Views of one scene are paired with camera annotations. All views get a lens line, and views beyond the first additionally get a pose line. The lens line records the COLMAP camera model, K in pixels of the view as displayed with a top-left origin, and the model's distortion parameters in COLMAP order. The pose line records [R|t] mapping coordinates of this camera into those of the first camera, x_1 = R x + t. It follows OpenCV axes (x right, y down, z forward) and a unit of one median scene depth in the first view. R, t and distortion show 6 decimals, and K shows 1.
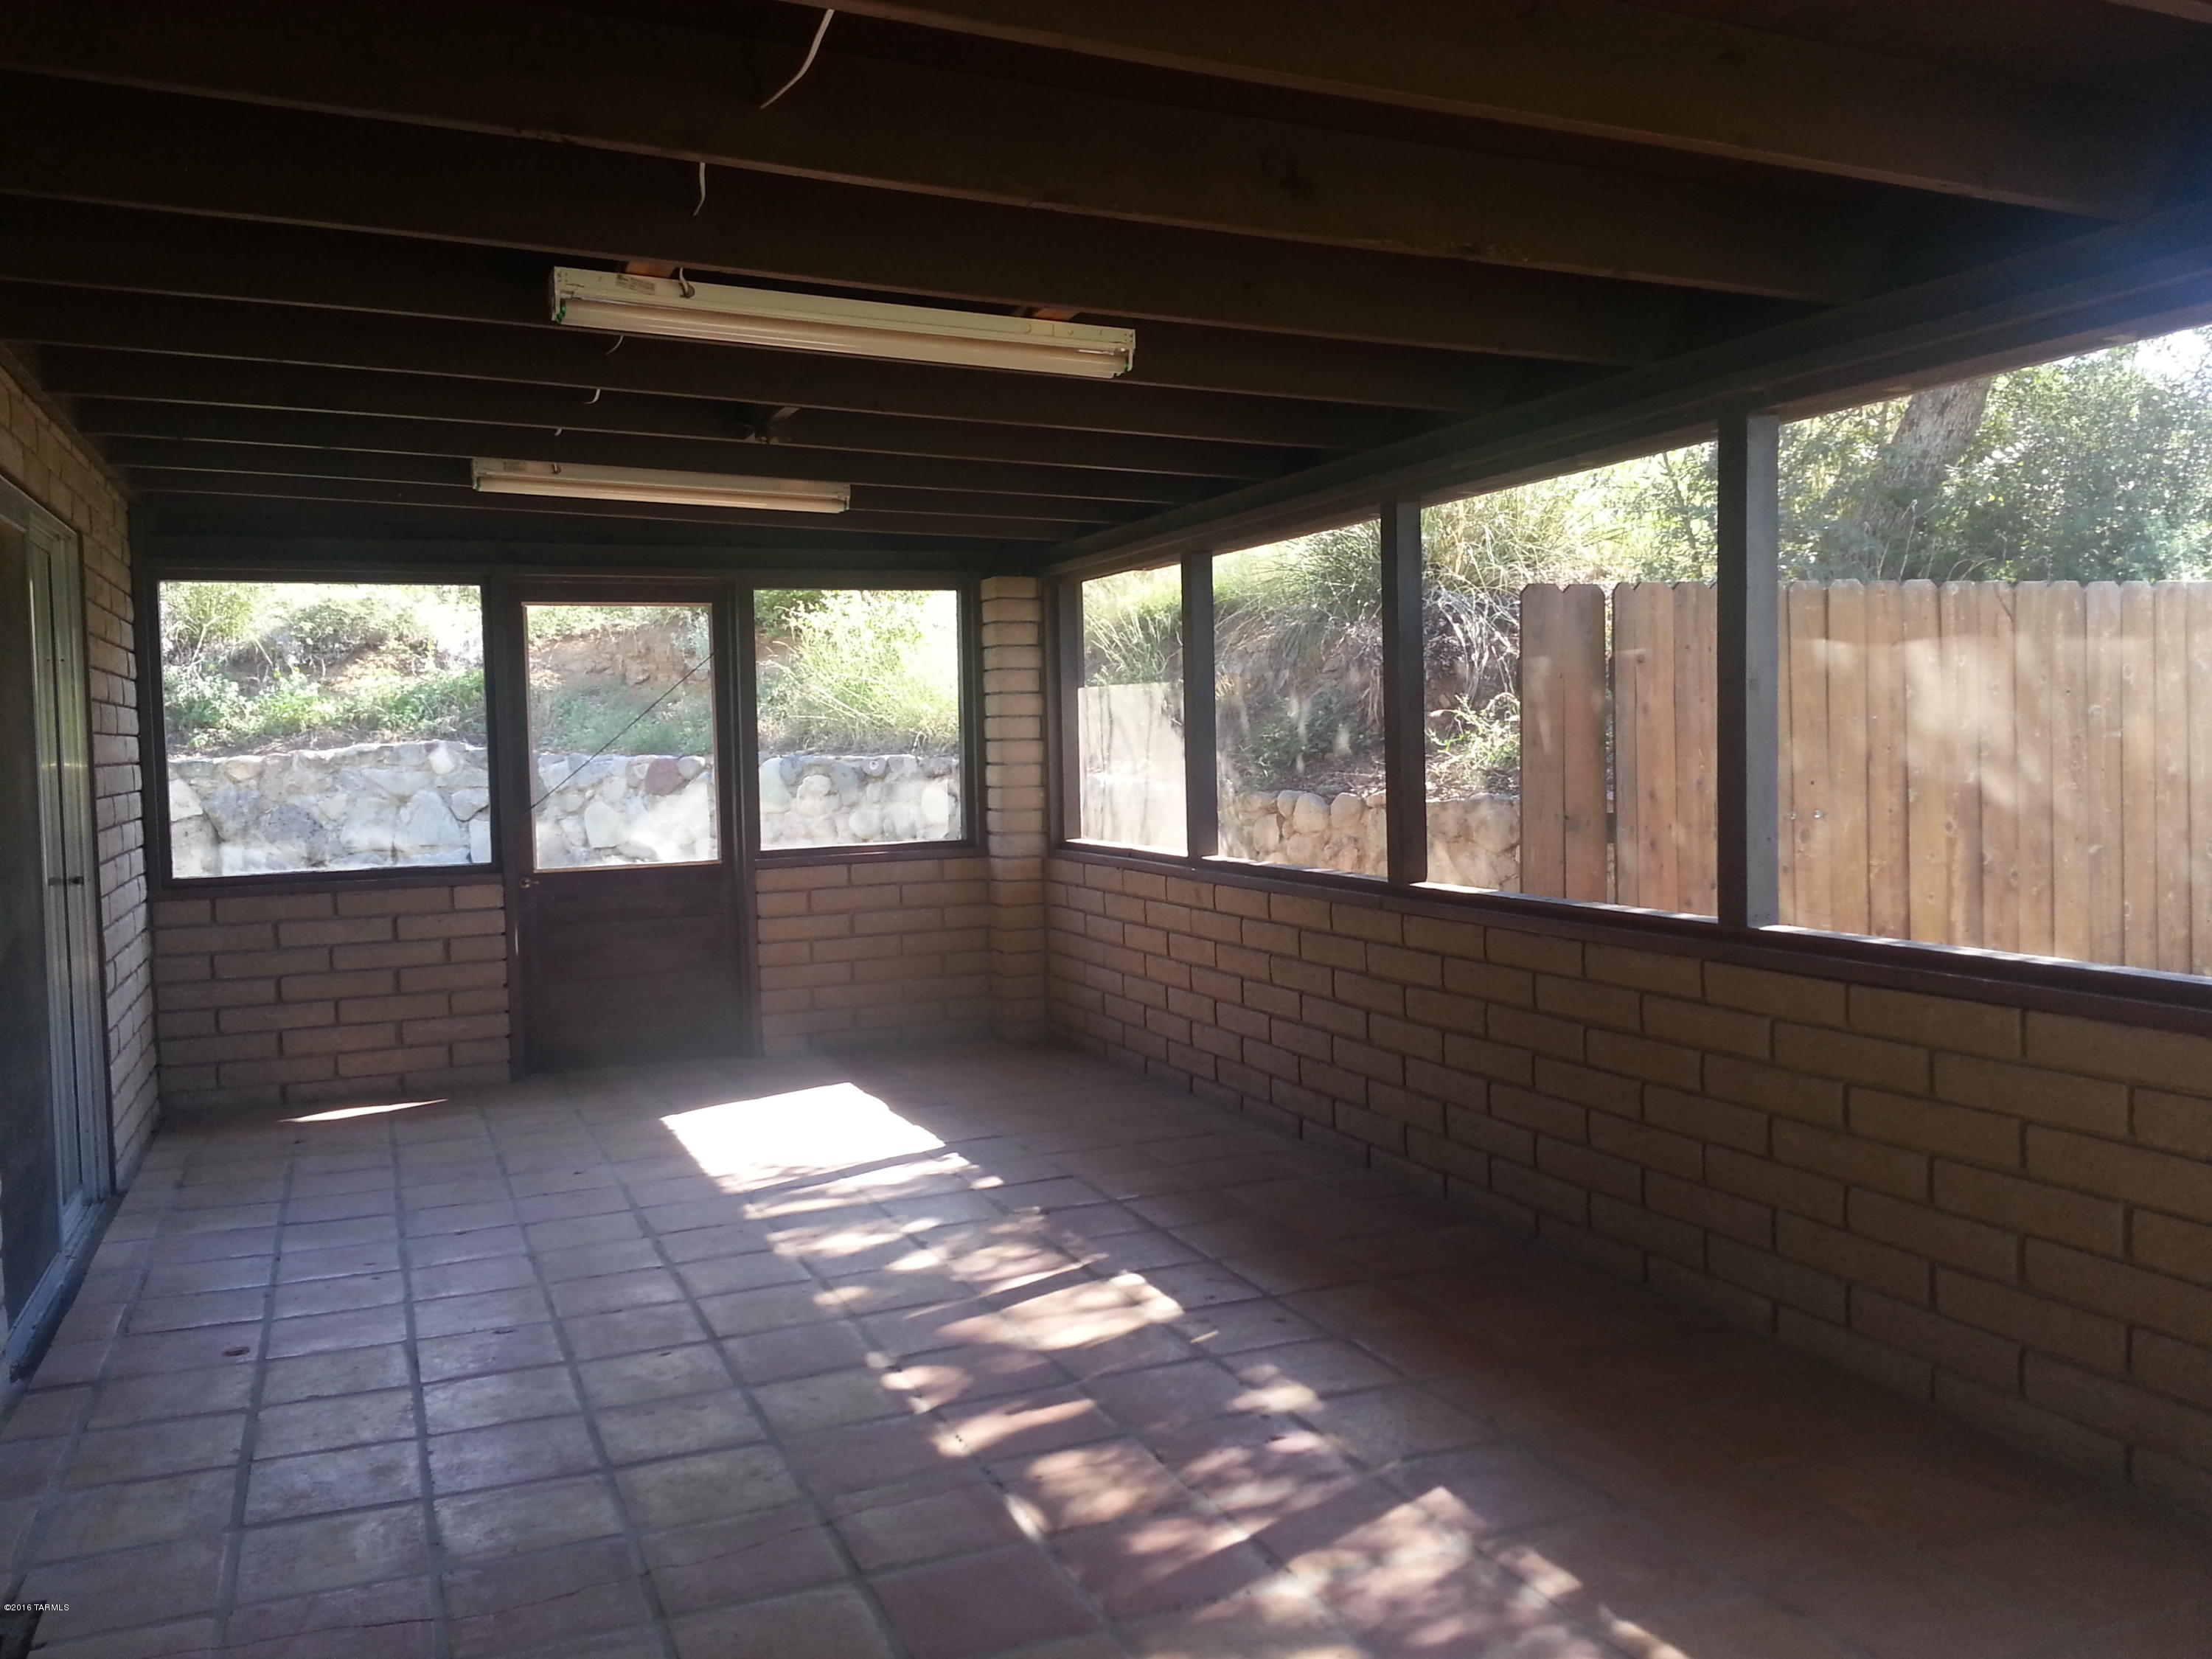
lens RADIAL K [[1781.9, 0, 1106.0], [0, 1781.9, 829.5], [0, 0, 1]] dist [0.152949, -0.236724]
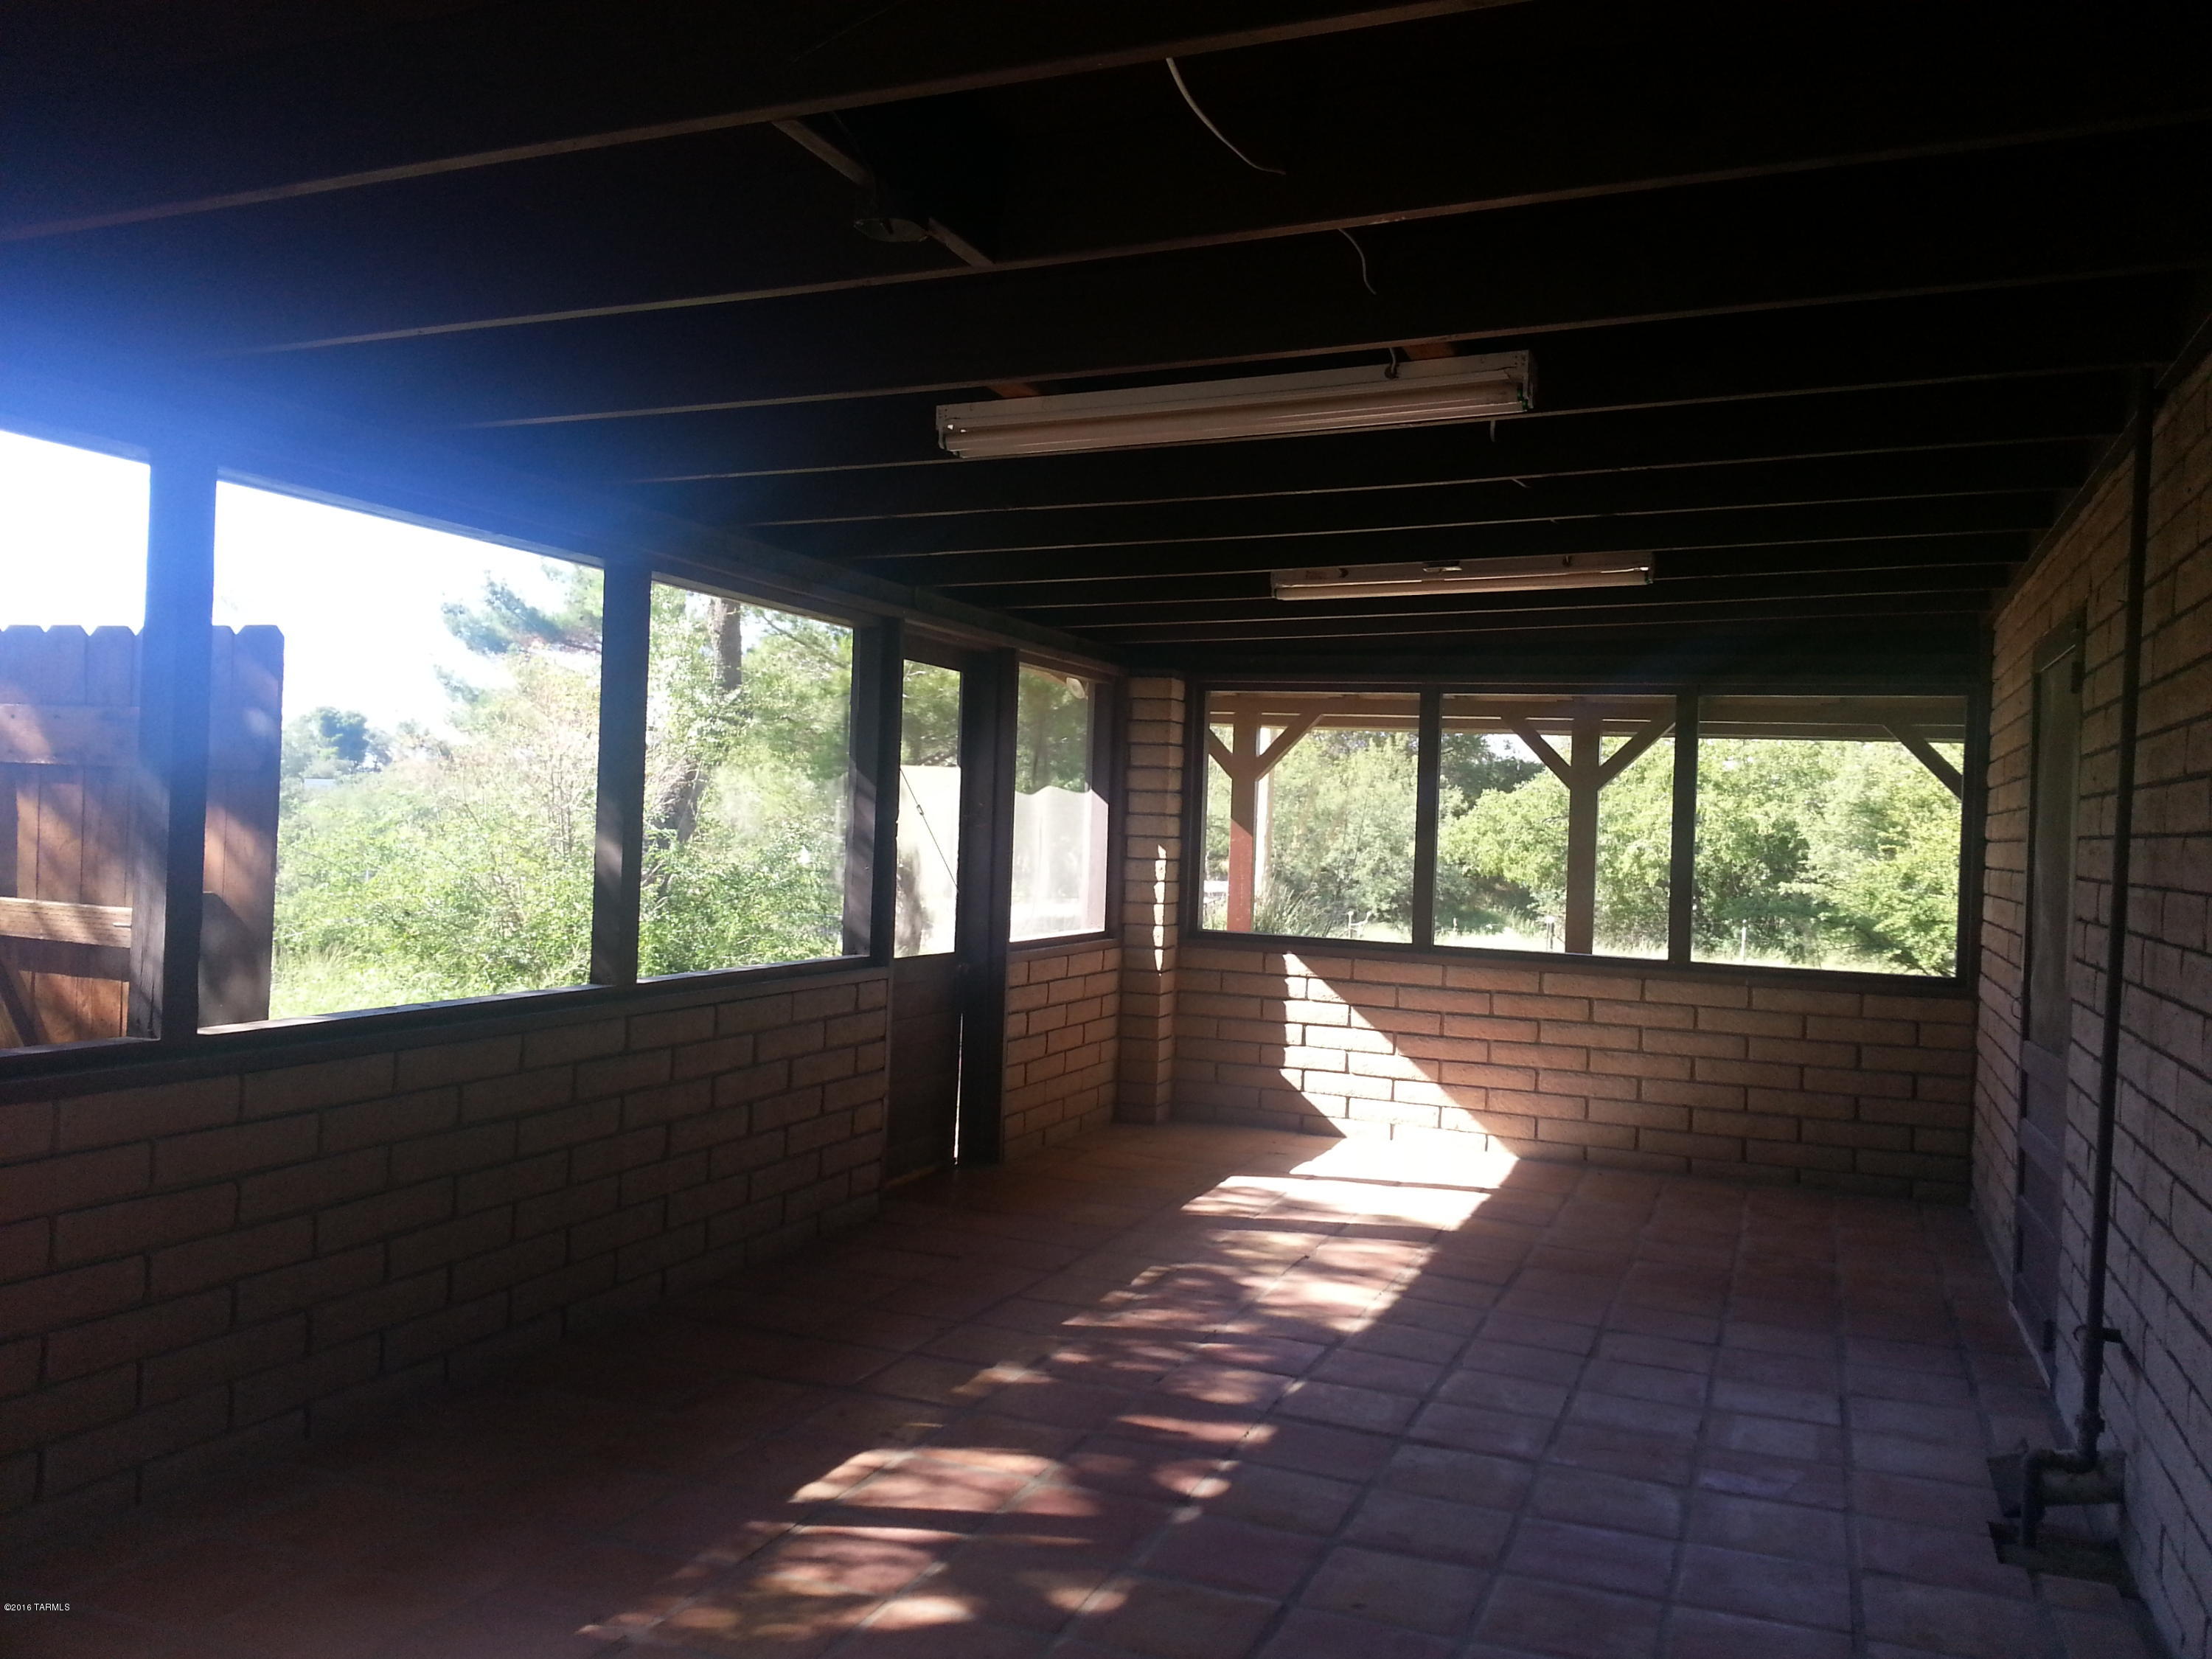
lens RADIAL K [[1781.9, 0, 1106.0], [0, 1781.9, 829.5], [0, 0, 1]] dist [0.152949, -0.236724]
pose [[-0.730955, 0.006050, 0.682399, -0.763171], [0.019484, 0.999738, 0.012008, -0.061933], [-0.682147, 0.022073, -0.730882, 1.800853]]
